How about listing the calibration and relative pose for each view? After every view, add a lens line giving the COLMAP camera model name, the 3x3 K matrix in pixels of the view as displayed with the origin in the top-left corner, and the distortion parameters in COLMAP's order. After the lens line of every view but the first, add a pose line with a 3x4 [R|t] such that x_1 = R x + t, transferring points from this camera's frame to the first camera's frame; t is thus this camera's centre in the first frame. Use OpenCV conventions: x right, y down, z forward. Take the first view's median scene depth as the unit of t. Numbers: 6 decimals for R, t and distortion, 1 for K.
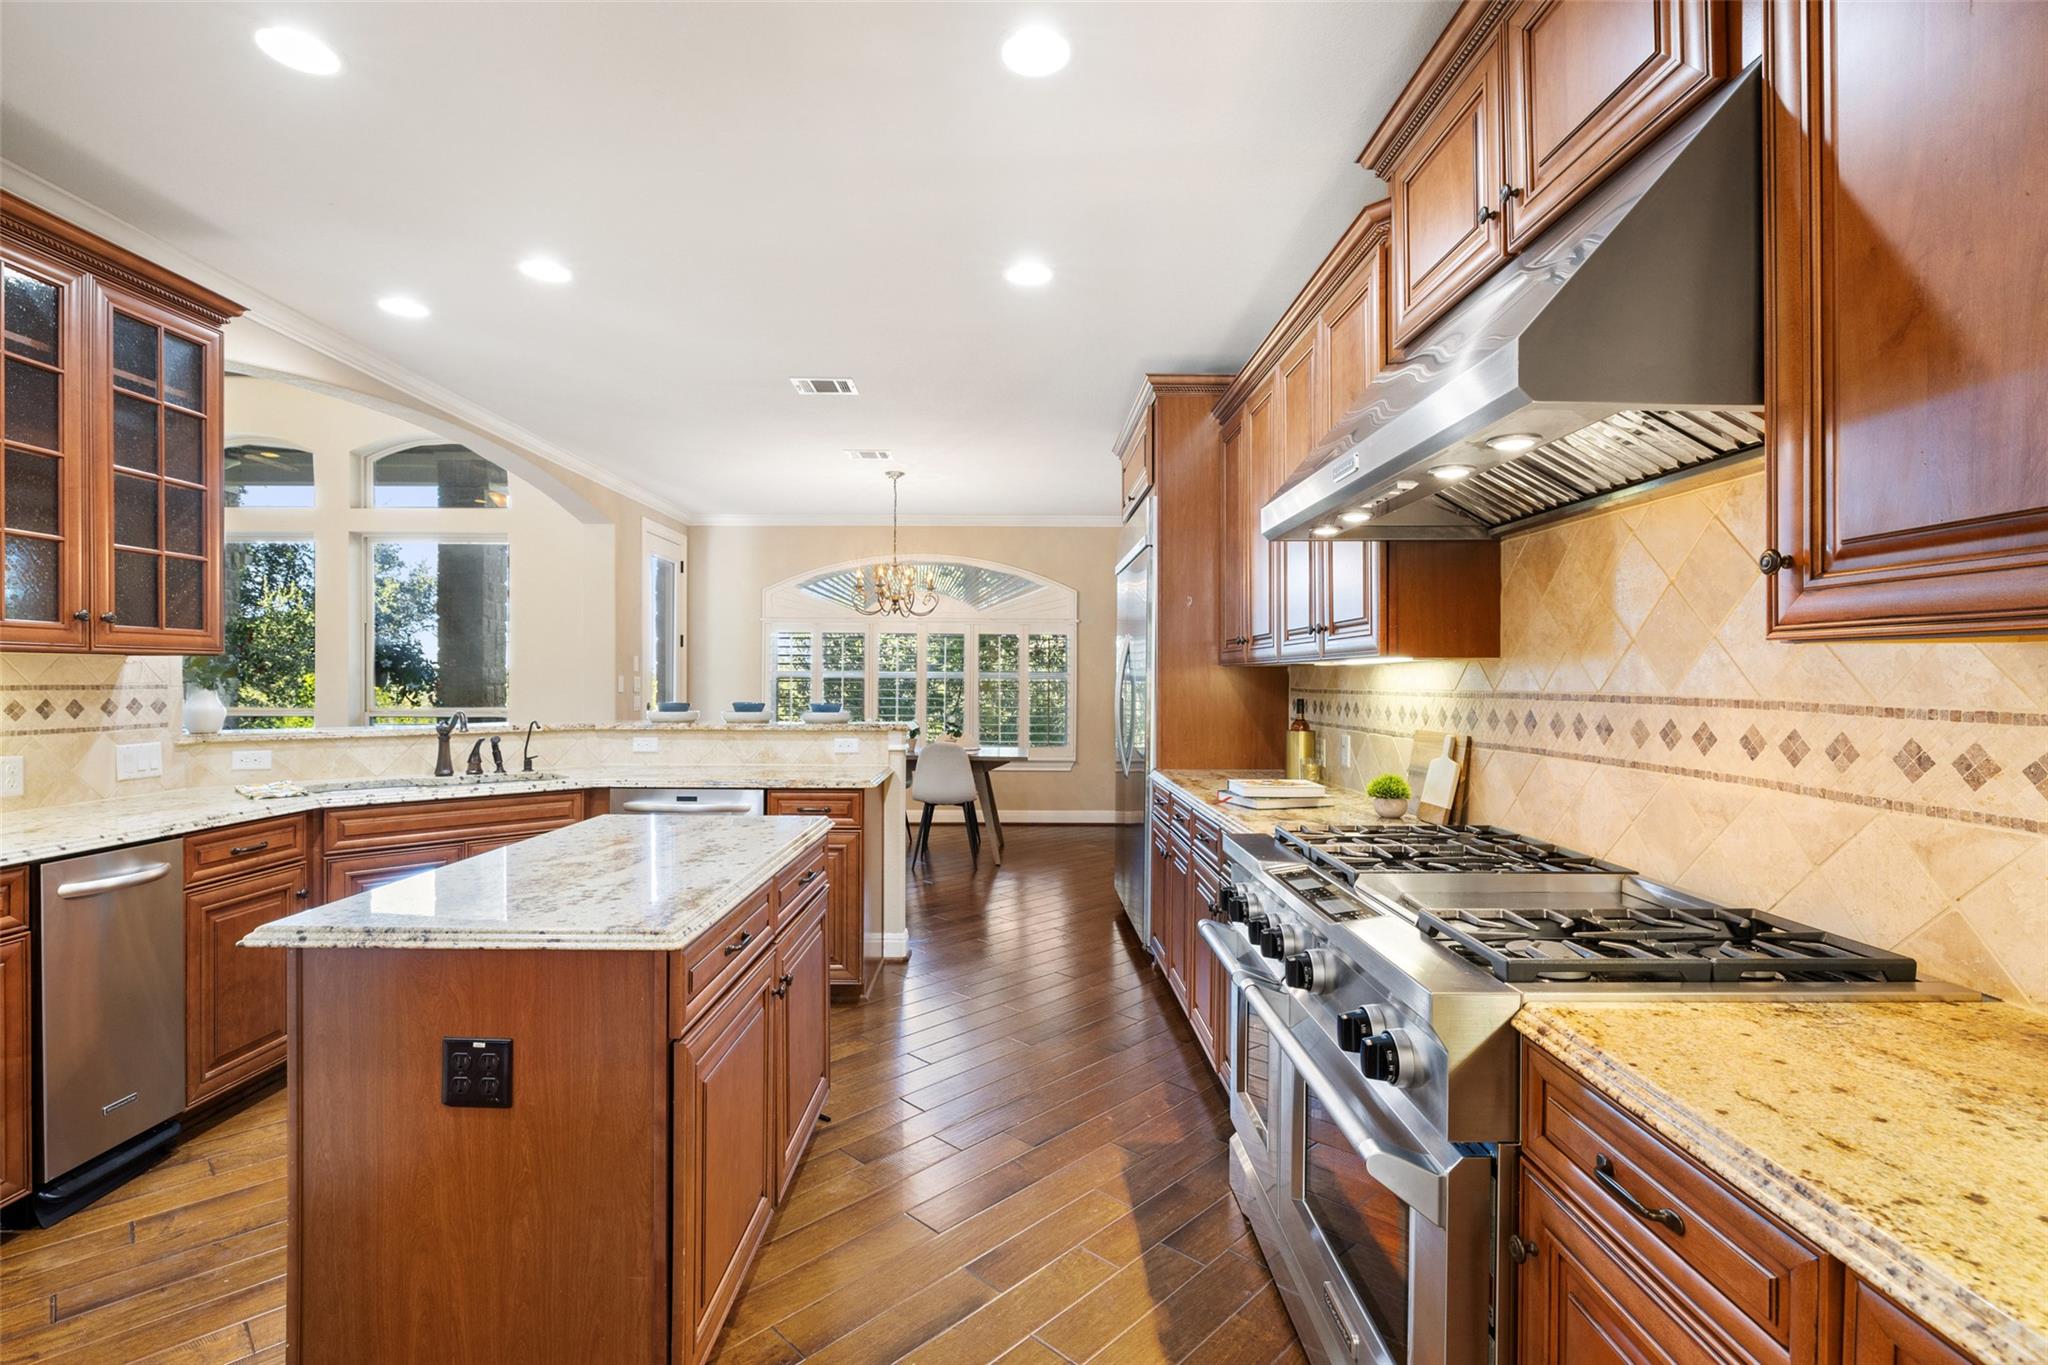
lens RADIAL K [[953.8, 0, 1017.6], [0, 953.8, 679.8], [0, 0, 1]] dist [-0.003002, 0.000907]
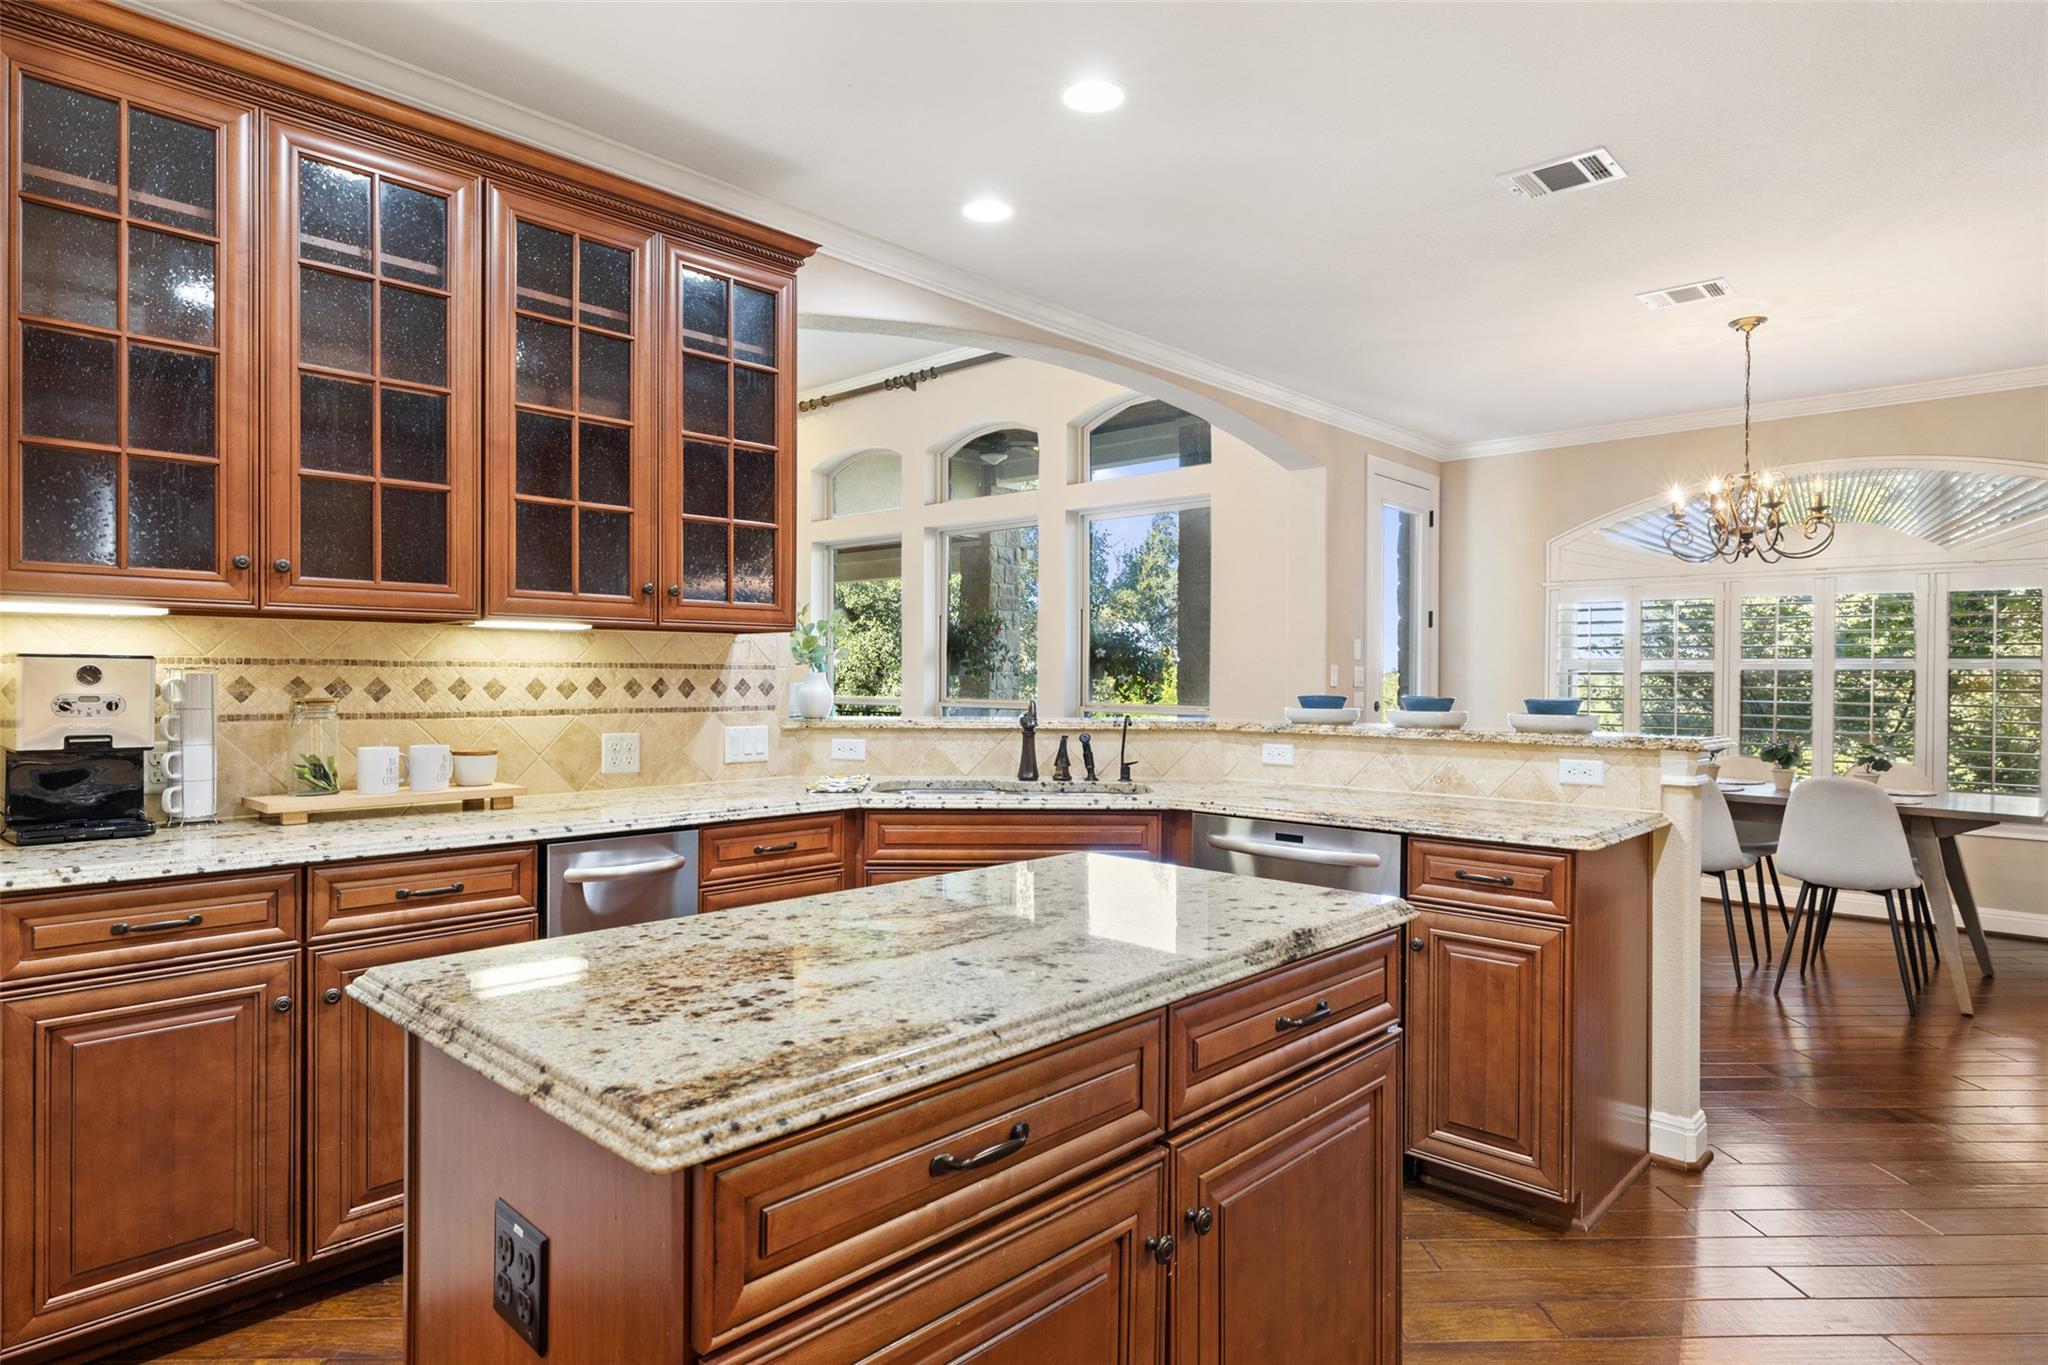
lens RADIAL K [[1147.7, 0, 1024.5], [0, 1147.7, 680.9], [0, 0, 1]] dist [0.001400, 0.000979]
pose [[0.726907, 0.003631, -0.686726, 0.070883], [-0.004429, 0.999990, 0.000599, 0.017967], [0.686721, 0.002606, 0.726916, 0.323317]]
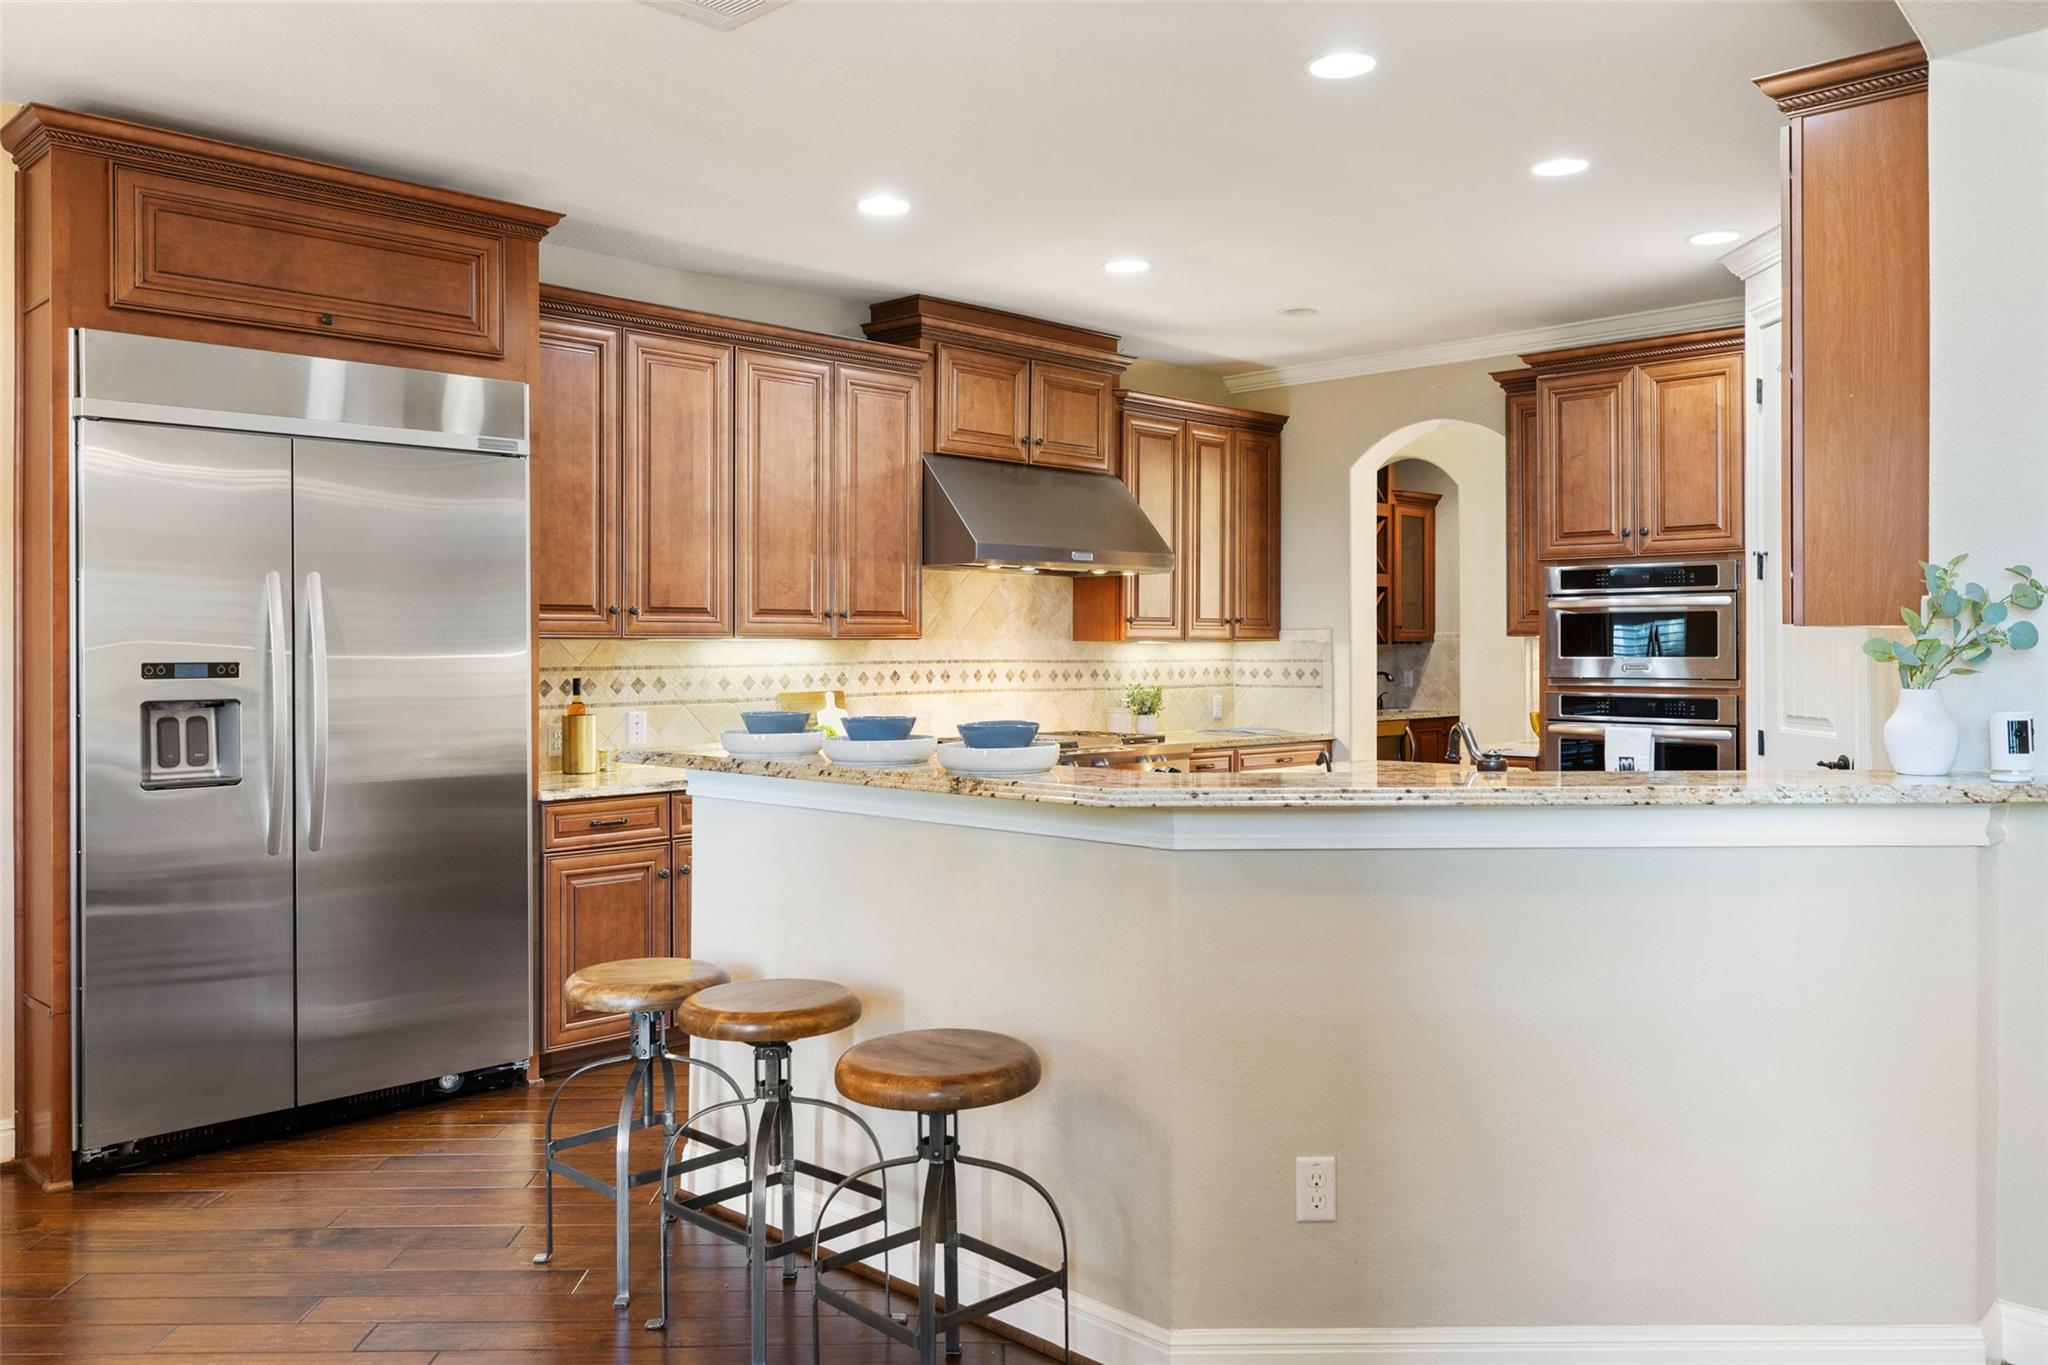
lens RADIAL K [[1608.1, 0, 976.8], [0, 1608.1, 653.1], [0, 0, 1]] dist [0.000292, -0.003832]
pose [[-0.684230, -0.006481, 0.729238, -1.427777], [-0.000645, 0.999965, 0.008282, -0.020964], [-0.729266, 0.005196, -0.684210, 2.362017]]
